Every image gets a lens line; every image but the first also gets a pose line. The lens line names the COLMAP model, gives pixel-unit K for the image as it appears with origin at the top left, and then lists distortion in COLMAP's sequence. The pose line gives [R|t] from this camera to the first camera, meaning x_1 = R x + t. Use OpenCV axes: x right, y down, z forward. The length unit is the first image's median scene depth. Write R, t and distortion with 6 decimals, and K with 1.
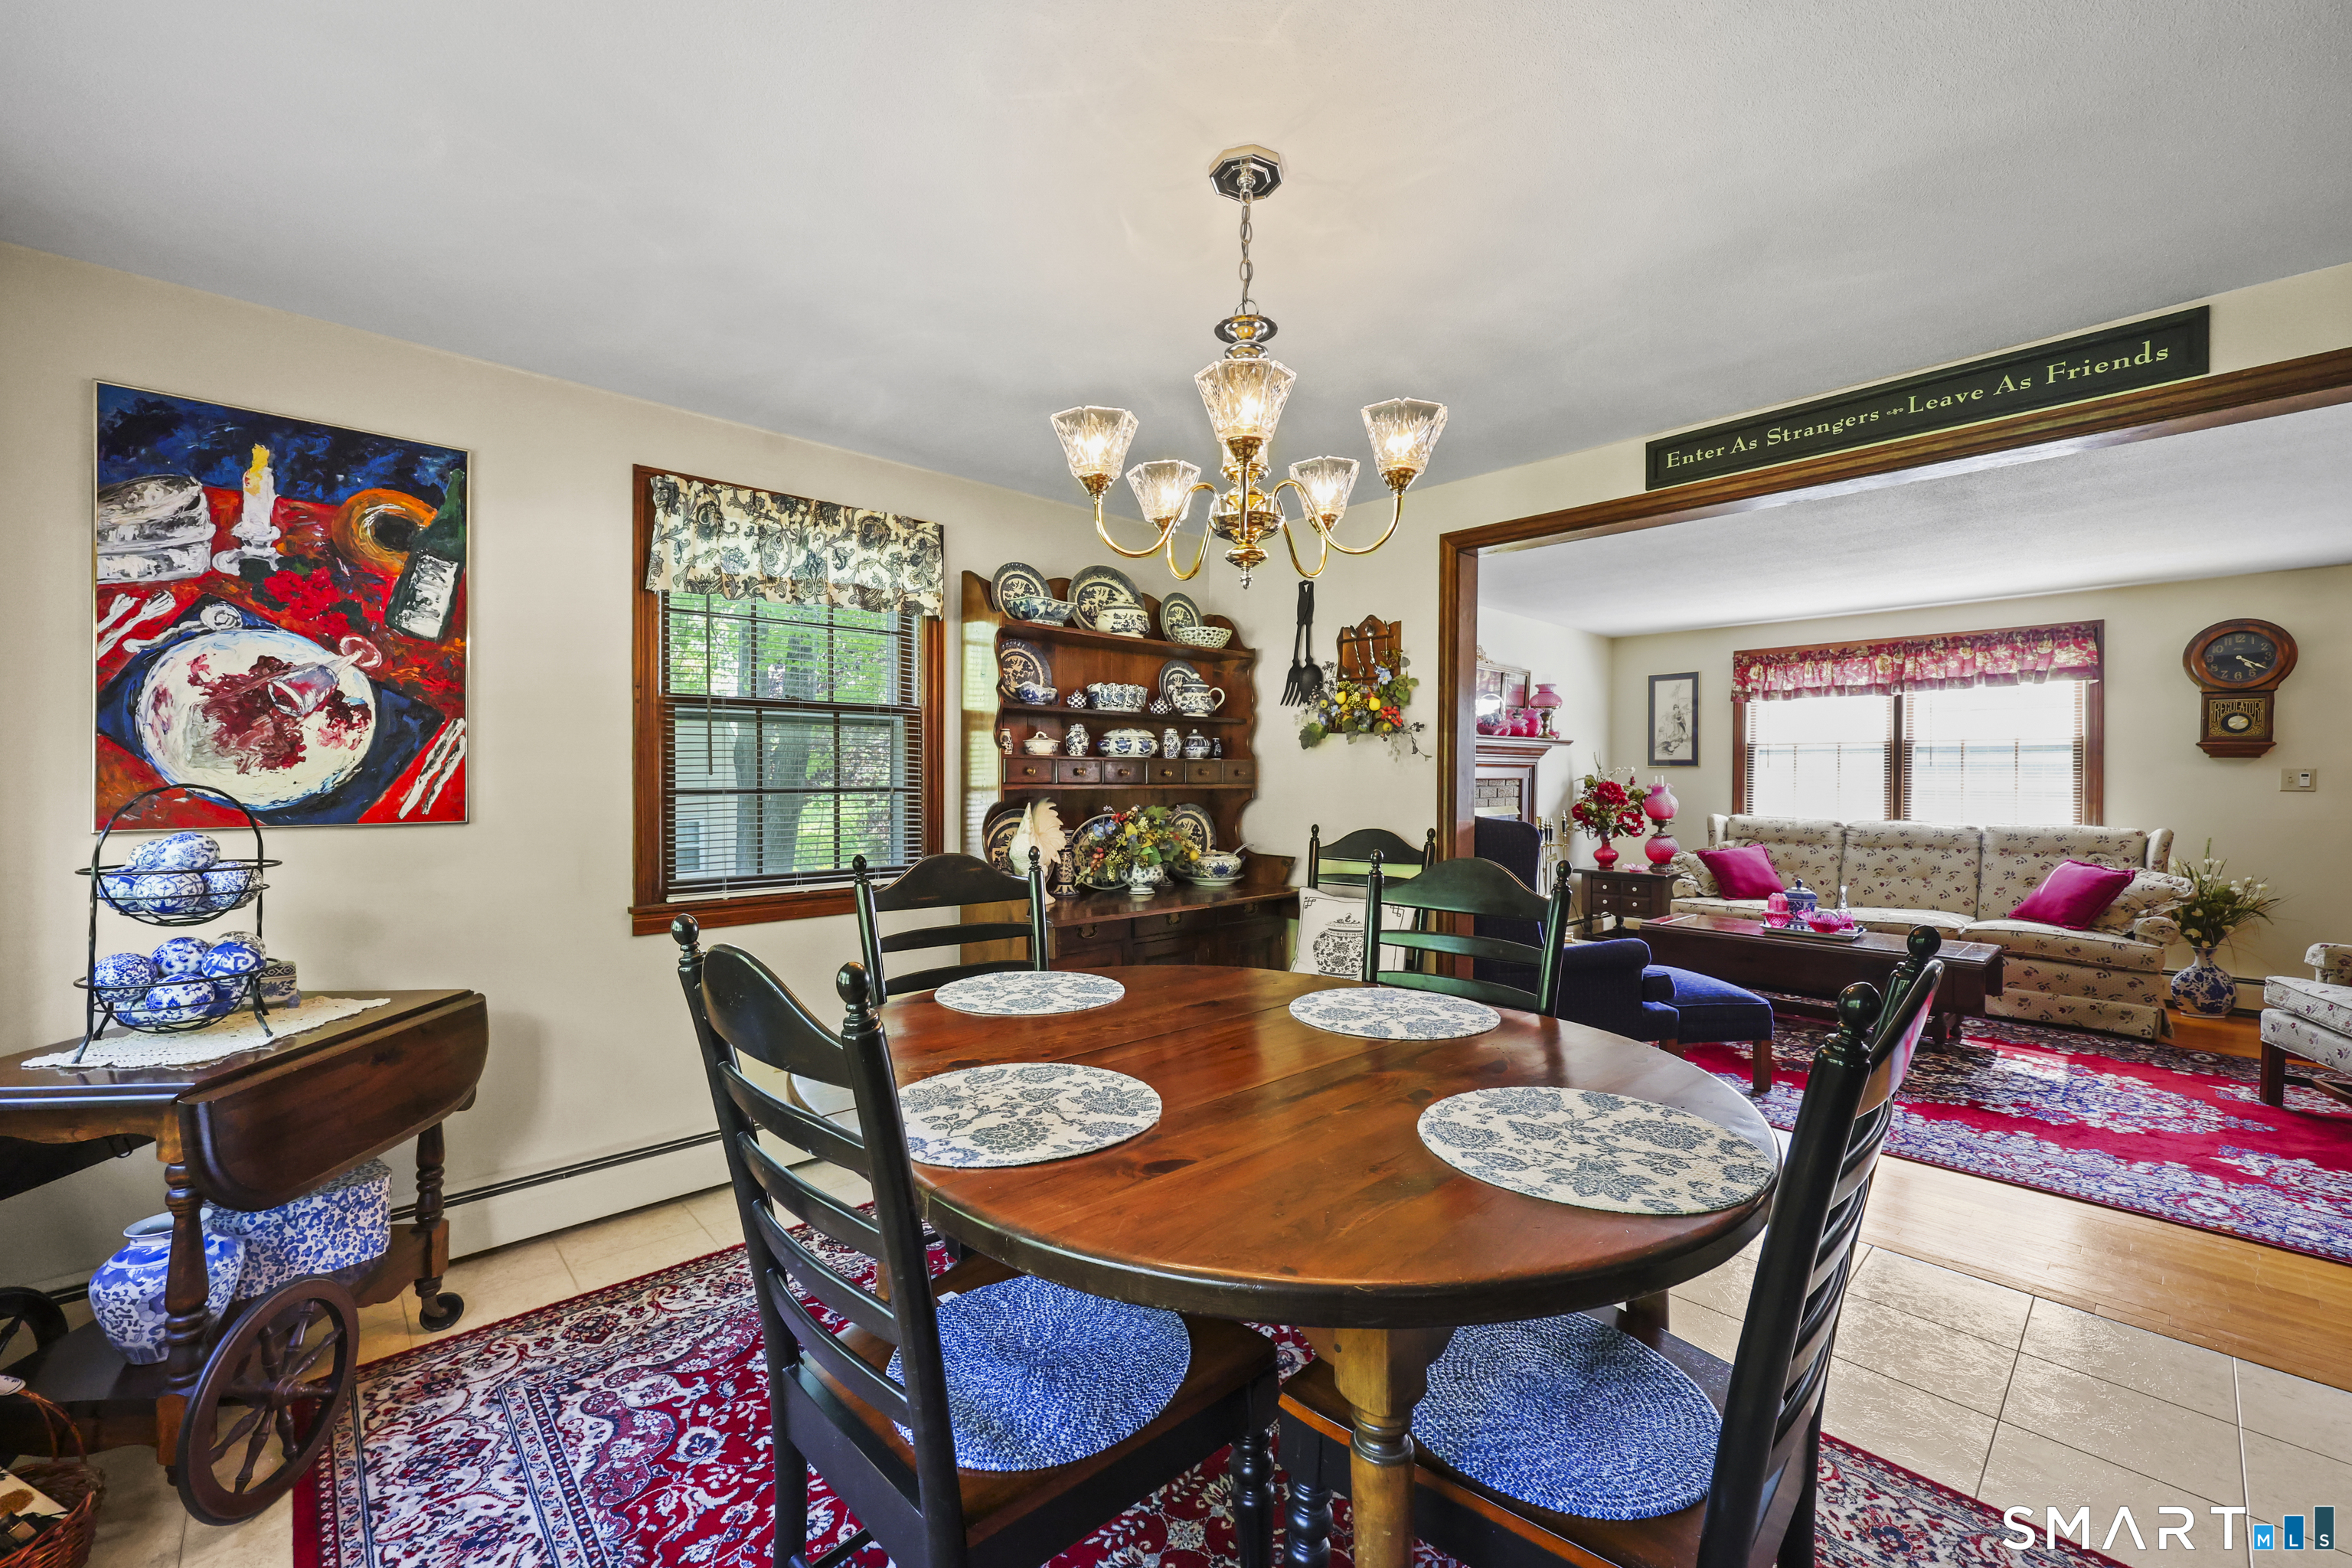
lens RADIAL K [[943.2, 0, 1190.7], [0, 943.2, 782.5], [0, 0, 1]] dist [0.001263, 0.000790]
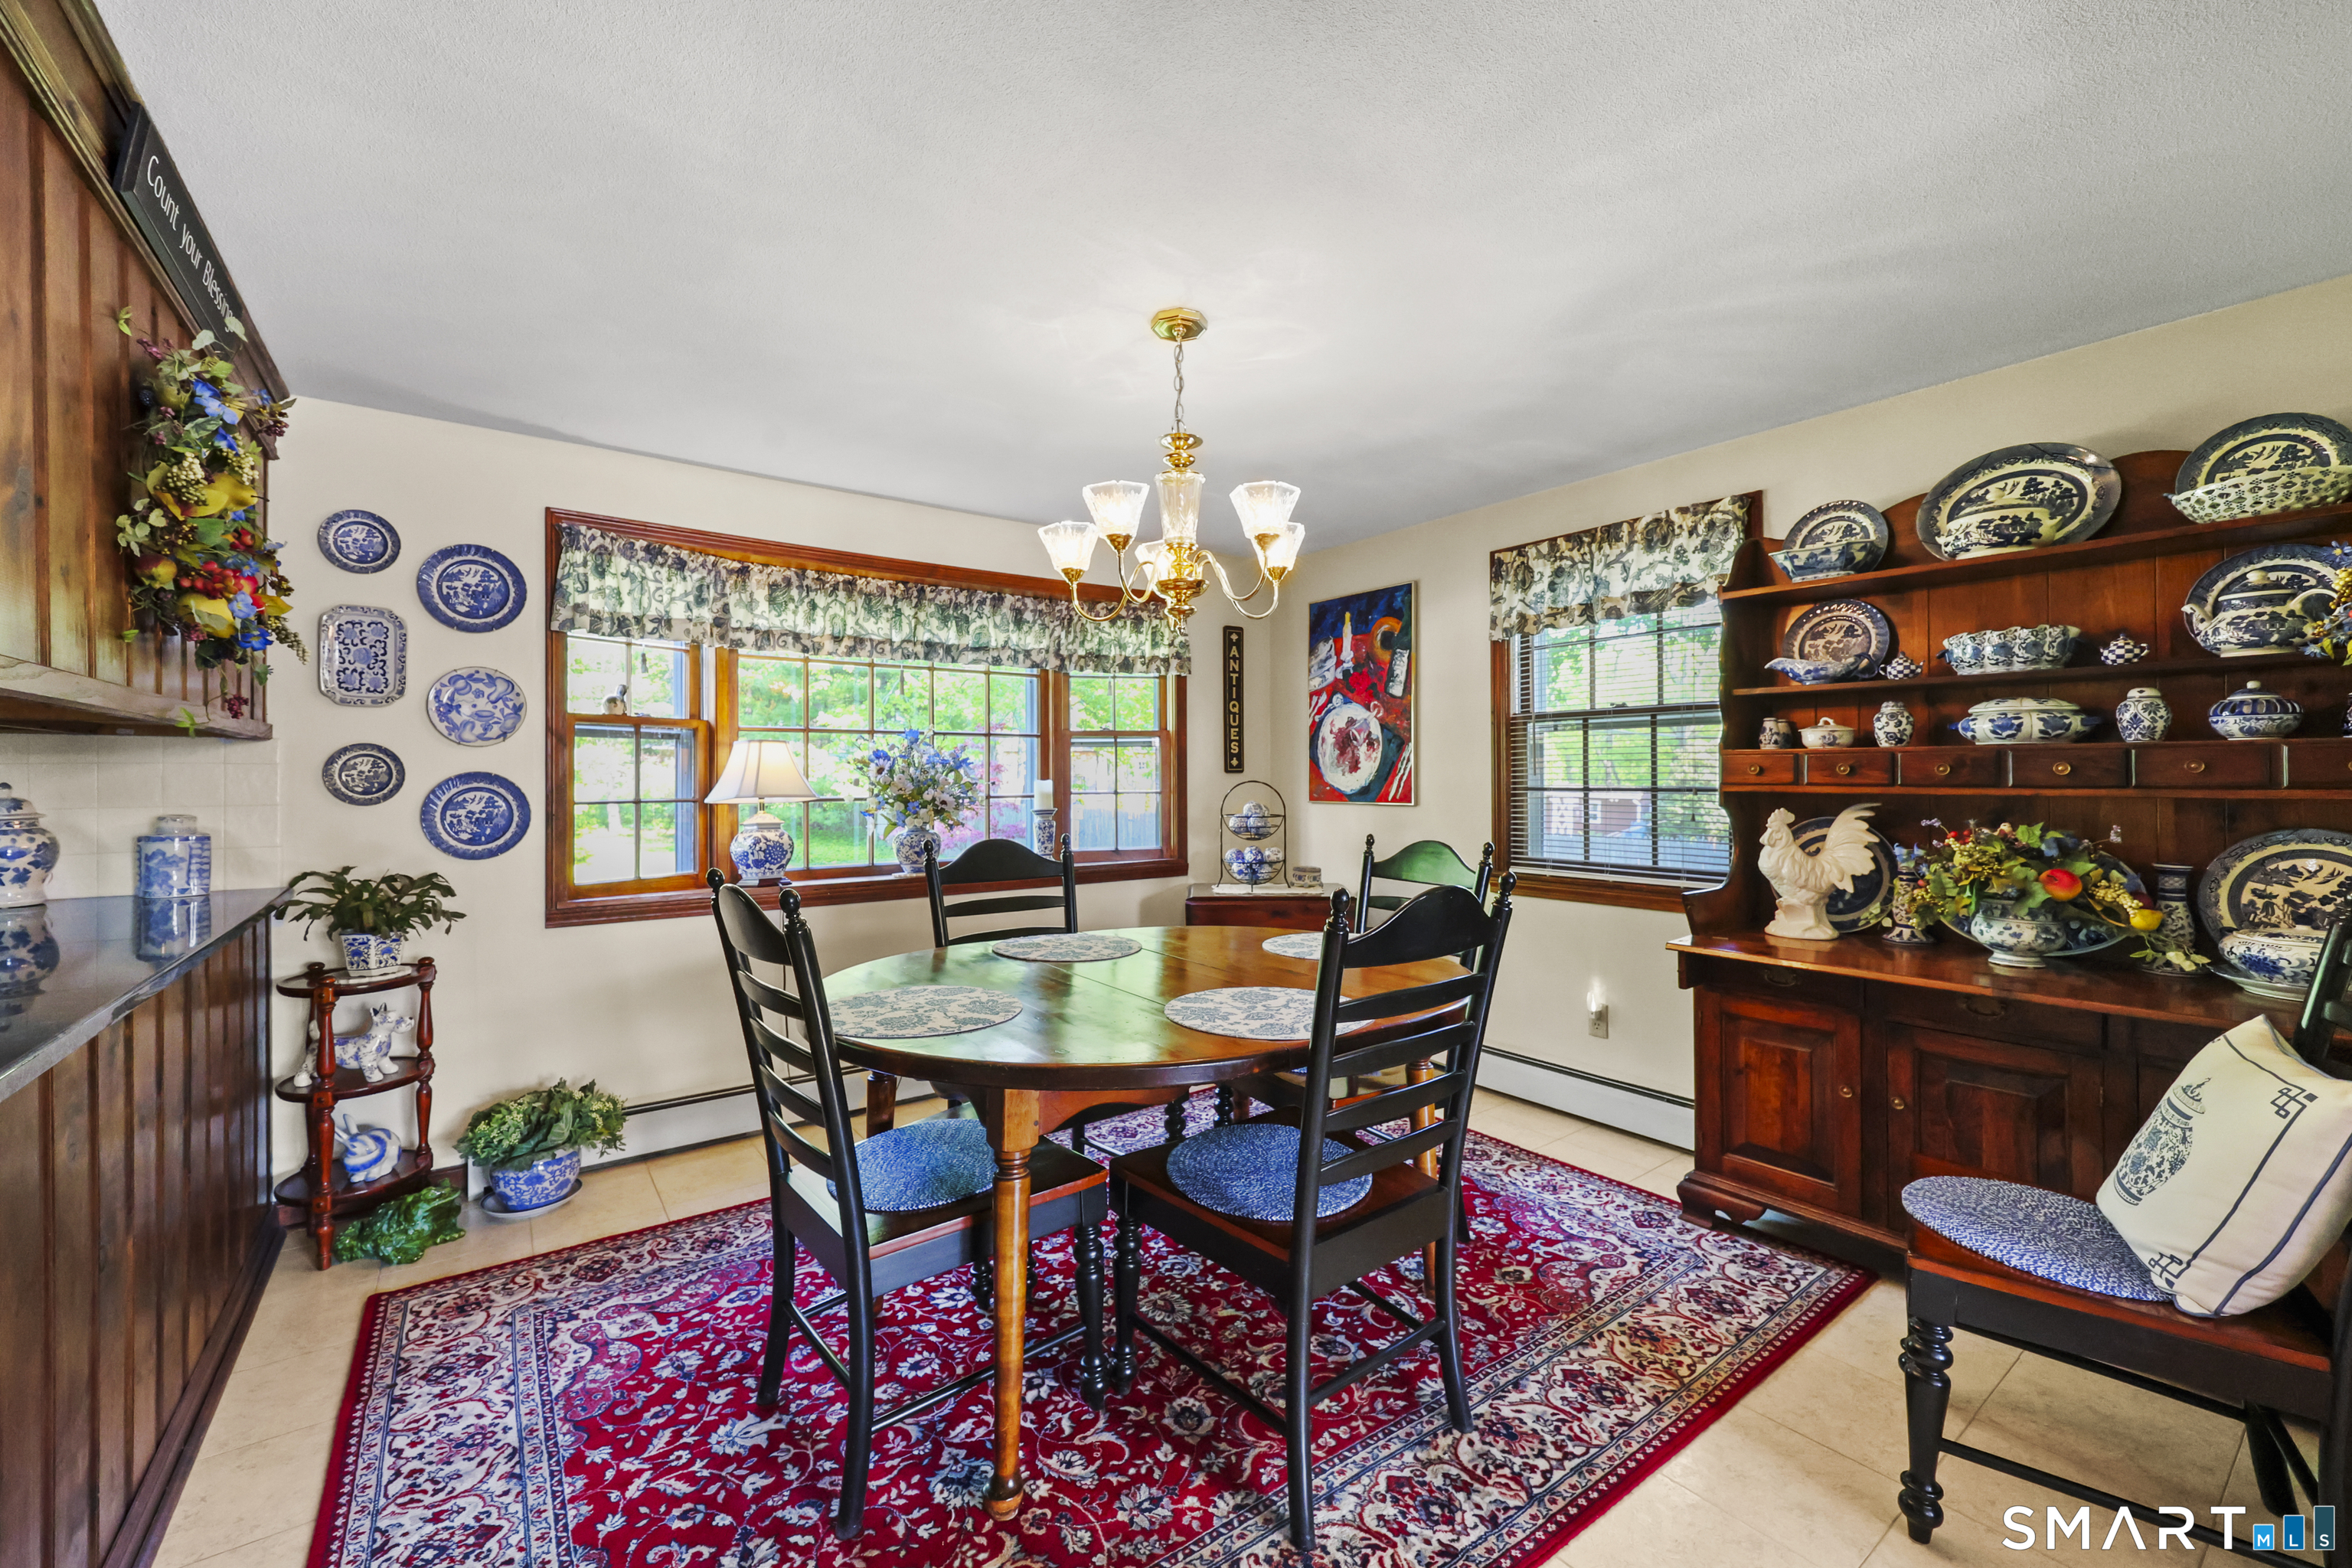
lens RADIAL K [[951.0, 0, 1181.3], [0, 951.0, 776.9], [0, 0, 1]] dist [-0.000050, 0.000034]
pose [[-0.118323, -0.003189, -0.992970, 0.482049], [-0.006035, 0.999979, -0.002493, 0.000043], [0.992957, 0.005698, -0.118339, 0.405038]]
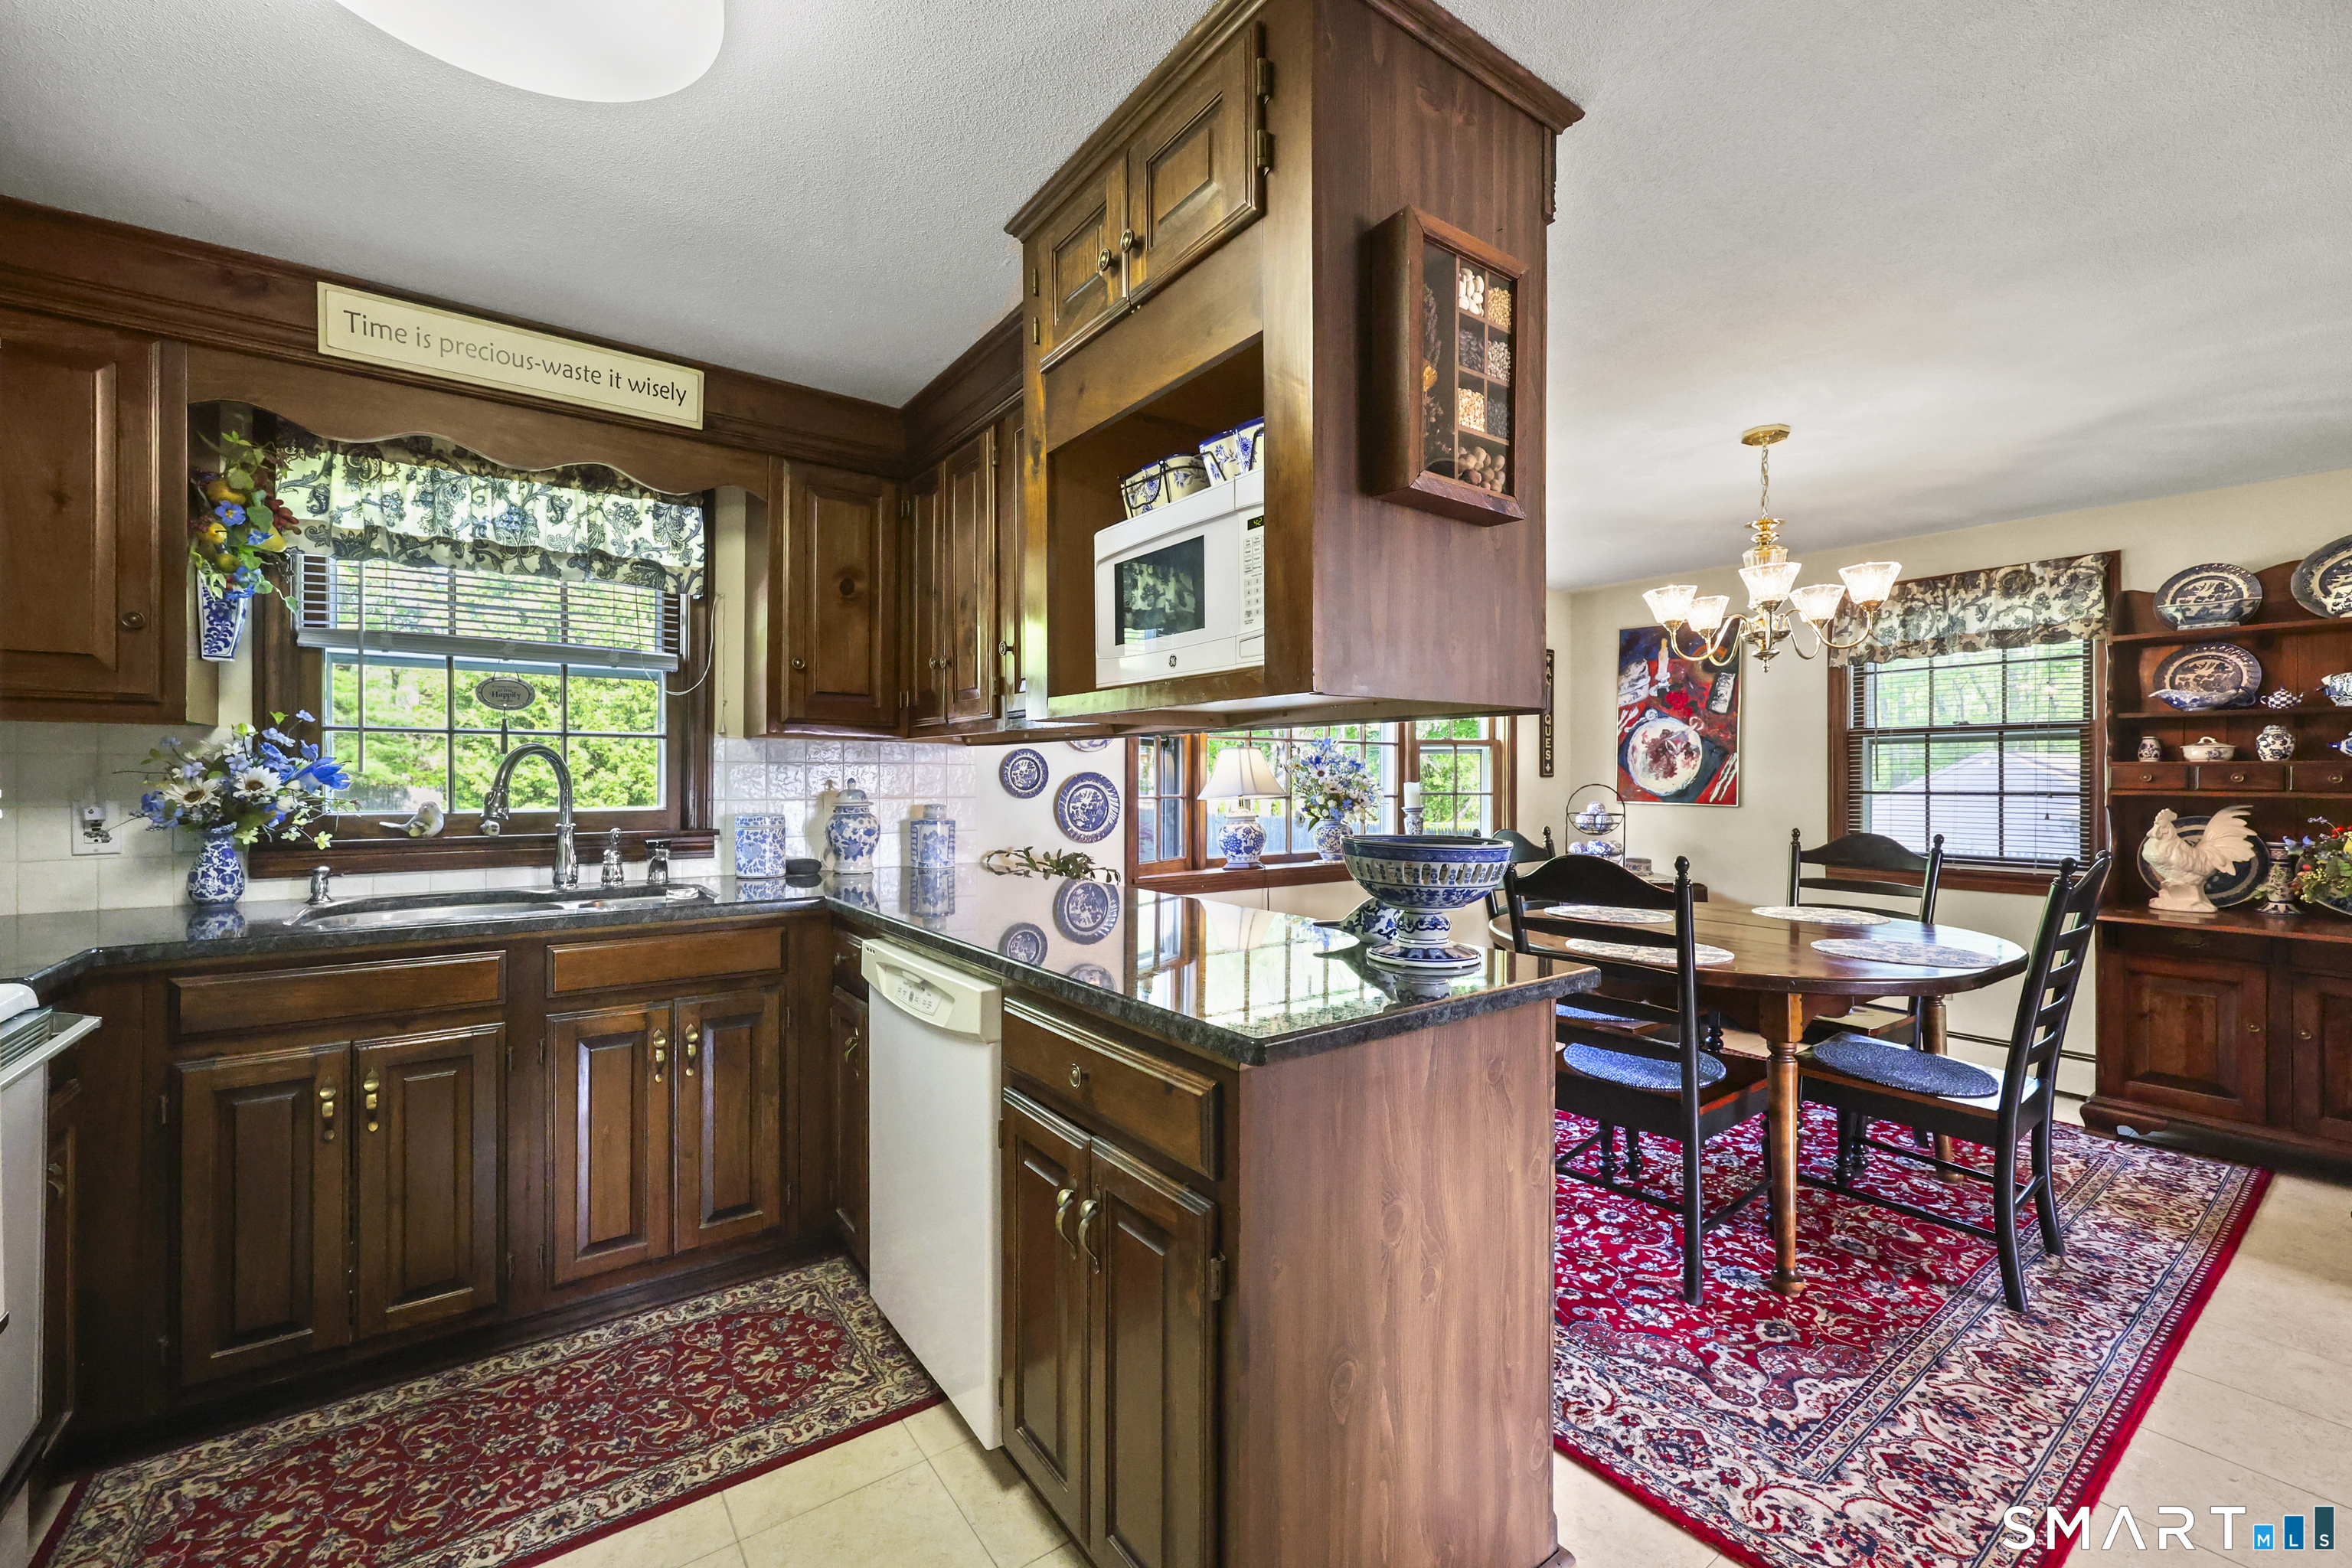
lens RADIAL K [[953.4, 0, 1176.0], [0, 953.4, 784.0], [0, 0, 1]] dist [-0.000860, -0.000122]
pose [[-0.122743, 0.000025, -0.992439, 0.674048], [-0.013151, 0.999912, 0.001652, 0.005198], [0.992351, 0.013254, -0.122731, 0.047490]]
